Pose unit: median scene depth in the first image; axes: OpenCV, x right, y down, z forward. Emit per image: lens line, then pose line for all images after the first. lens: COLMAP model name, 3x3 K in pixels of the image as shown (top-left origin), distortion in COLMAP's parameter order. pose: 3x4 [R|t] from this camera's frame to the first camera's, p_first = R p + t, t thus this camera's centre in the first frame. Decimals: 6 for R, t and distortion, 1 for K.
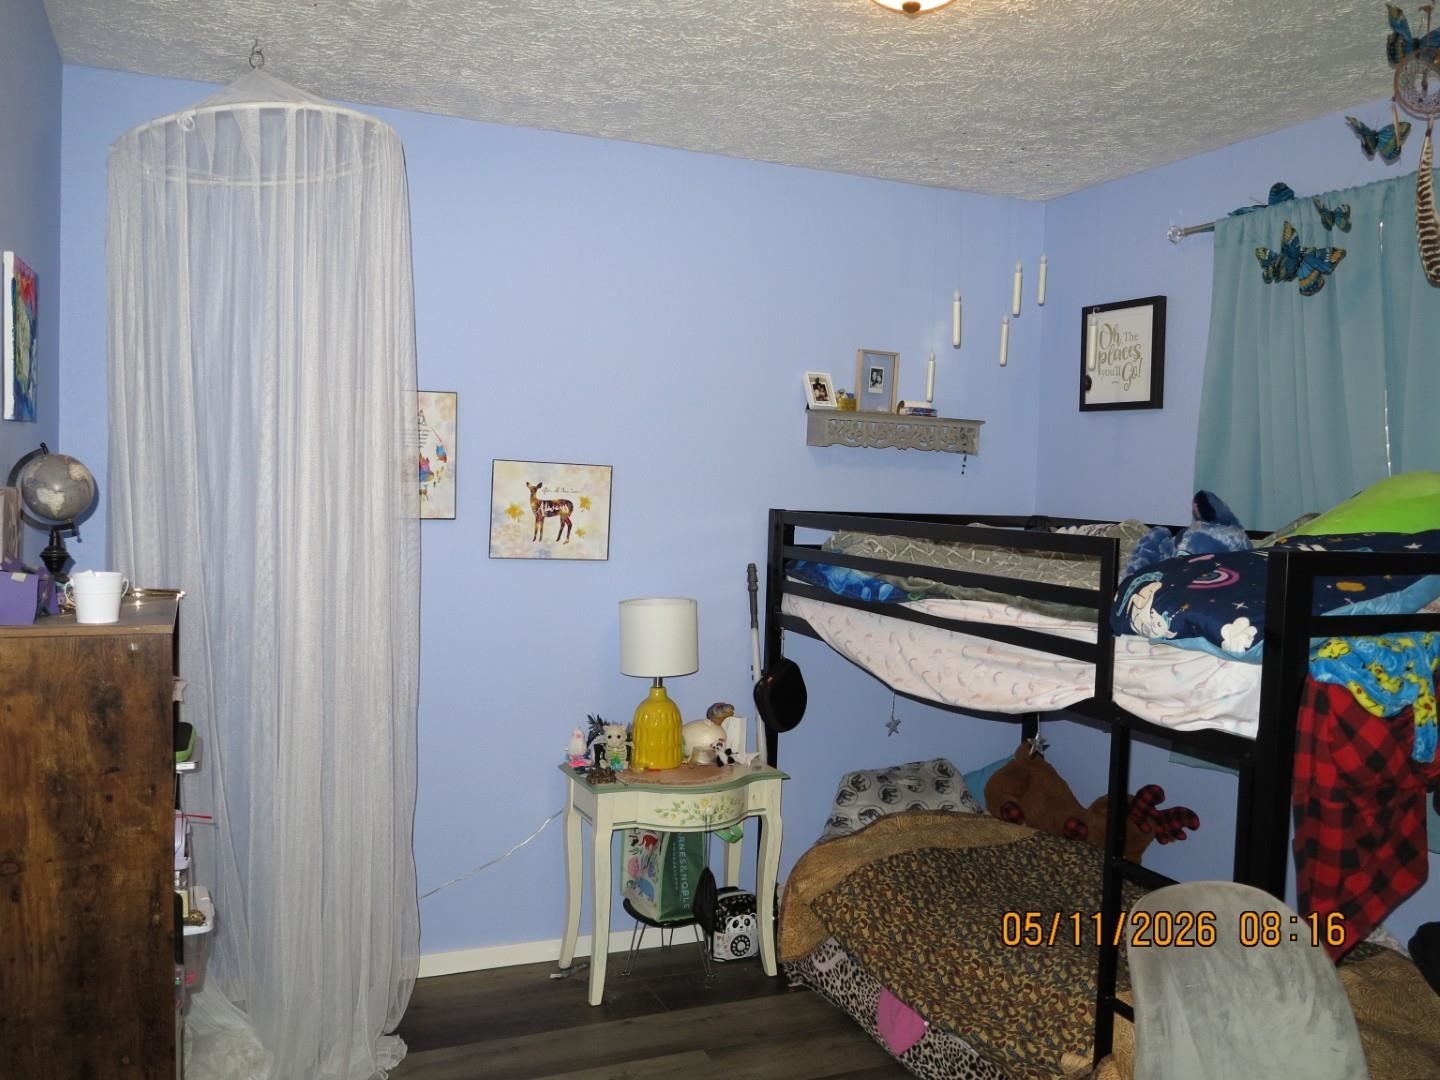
lens RADIAL K [[1194.0, 0, 716.4], [0, 1194.0, 539.3], [0, 0, 1]] dist [-0.043752, 0.018660]
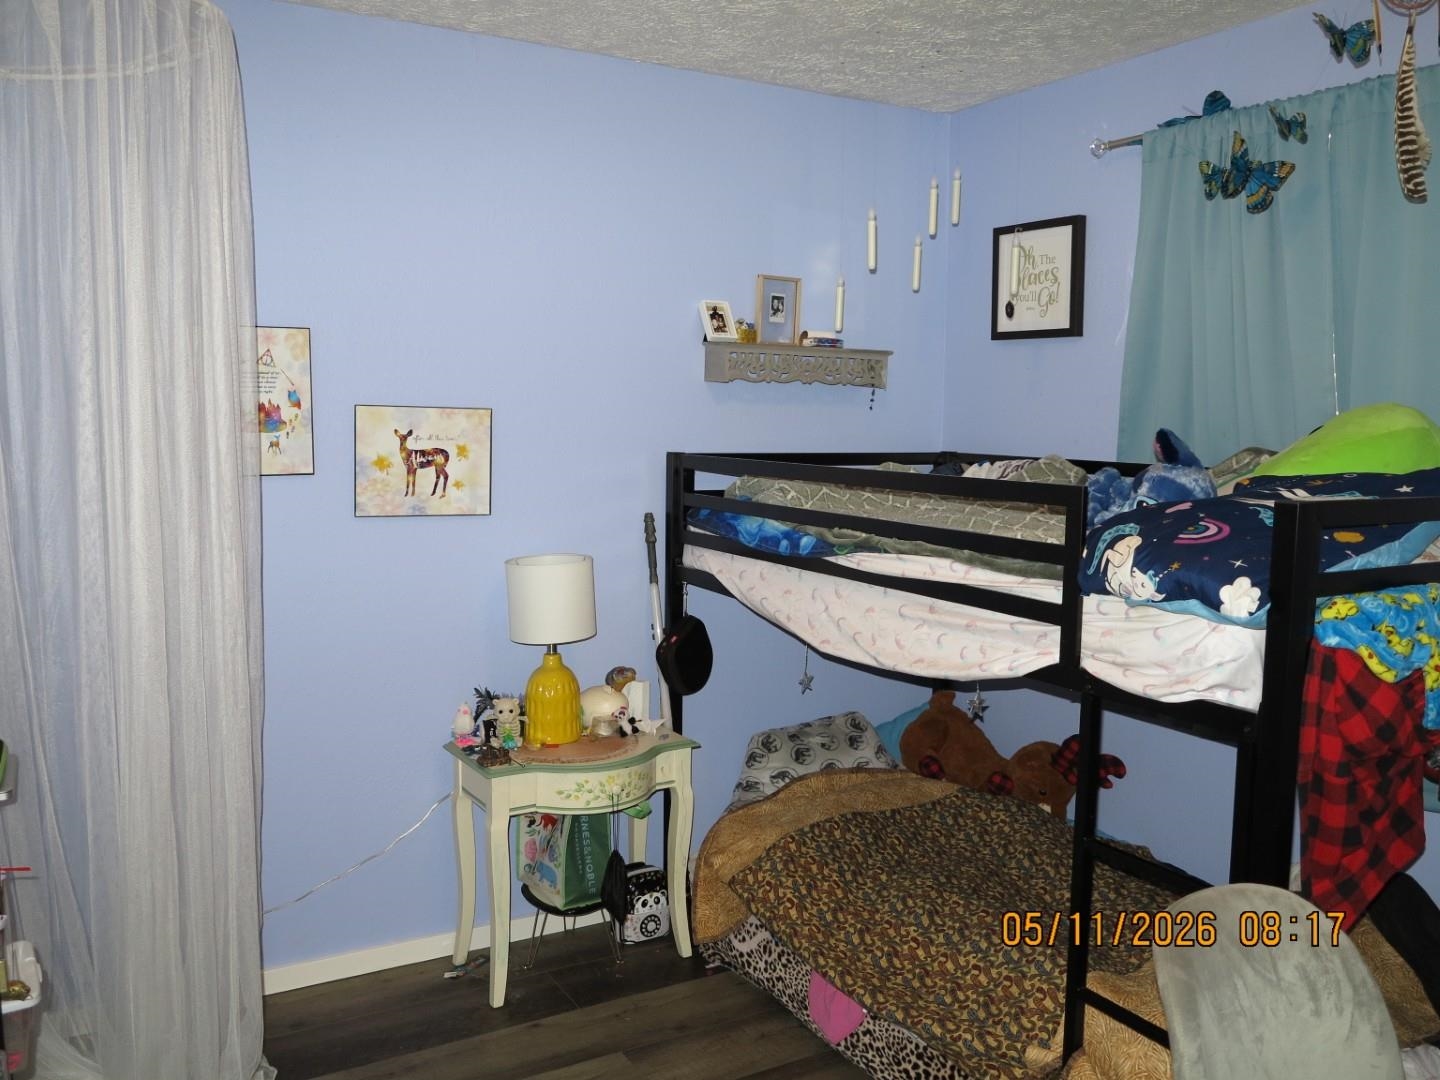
lens RADIAL K [[1194.0, 0, 716.4], [0, 1194.0, 539.3], [0, 0, 1]] dist [-0.043752, 0.018660]
pose [[0.992552, -0.031972, 0.117549, -0.031932], [0.024897, 0.997817, 0.061173, -0.016497], [-0.119248, -0.057791, 0.991181, 0.104259]]
